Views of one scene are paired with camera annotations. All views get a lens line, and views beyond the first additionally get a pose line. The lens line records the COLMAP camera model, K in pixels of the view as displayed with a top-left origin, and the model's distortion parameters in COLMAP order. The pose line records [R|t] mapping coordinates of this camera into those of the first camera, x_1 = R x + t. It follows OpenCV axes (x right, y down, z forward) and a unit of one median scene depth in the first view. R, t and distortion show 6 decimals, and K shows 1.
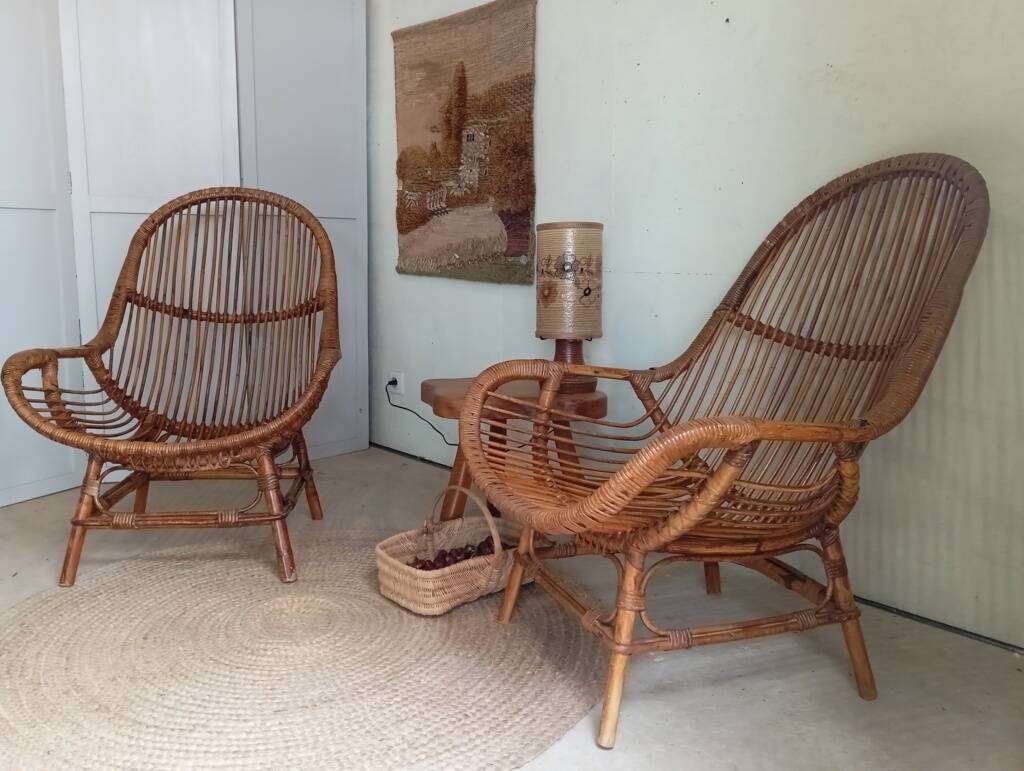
lens RADIAL K [[880.6, 0, 505.2], [0, 880.6, 386.6], [0, 0, 1]] dist [0.066172, -0.086901]
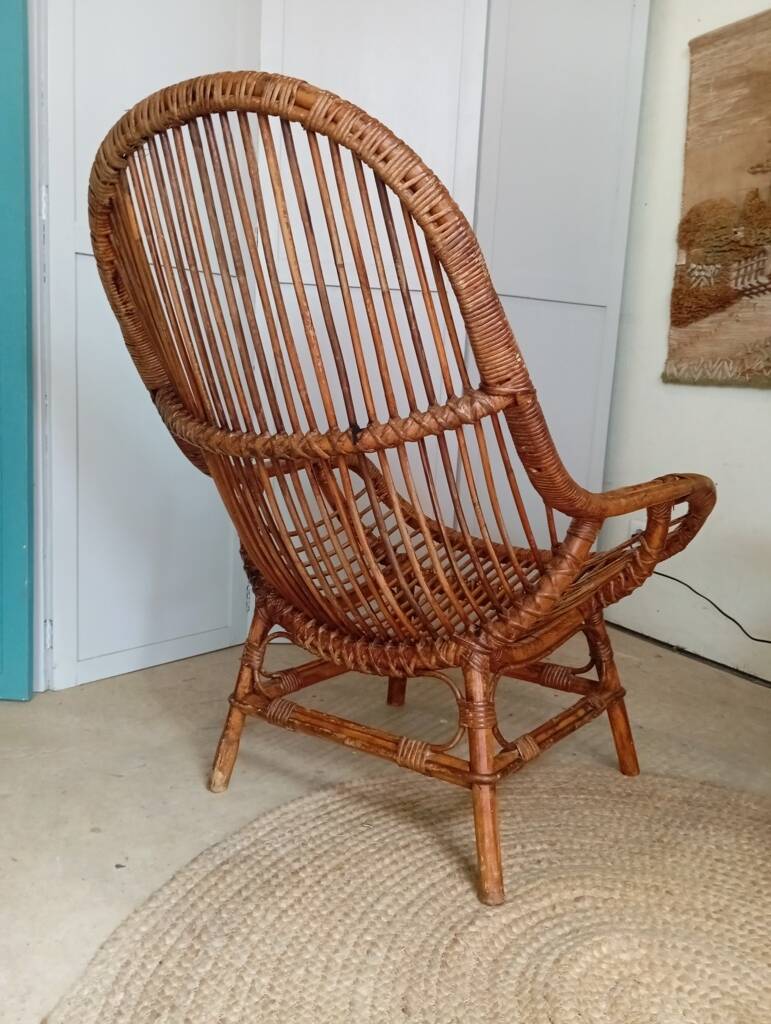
lens RADIAL K [[880.6, 0, 385.3], [0, 880.6, 502.5], [0, 0, 1]] dist [0.066172, -0.086901]
pose [[0.972140, 0.065112, -0.225174, -0.207972], [-0.071140, 0.997290, -0.018751, -0.003453], [0.223343, 0.034247, 0.974138, 0.311129]]
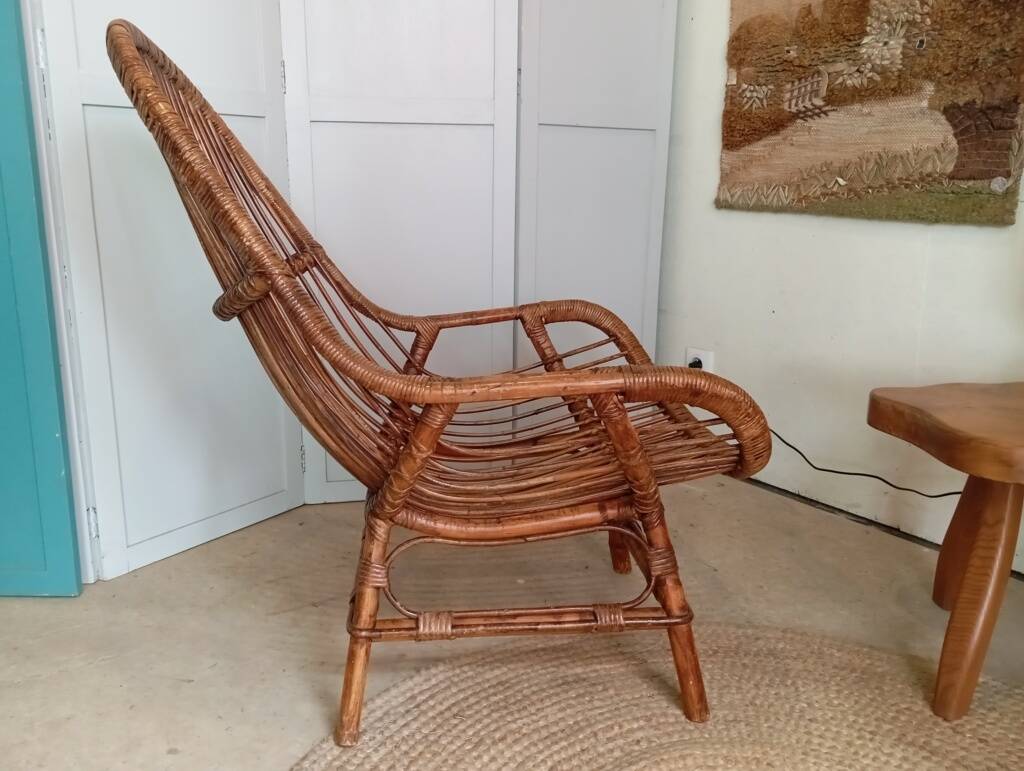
lens RADIAL K [[880.6, 0, 498.4], [0, 880.6, 381.2], [0, 0, 1]] dist [0.066172, -0.086901]
pose [[0.990883, 0.022628, -0.132809, -0.236788], [-0.013574, 0.997546, 0.068688, -0.046266], [0.134037, -0.066260, 0.988759, 0.337171]]
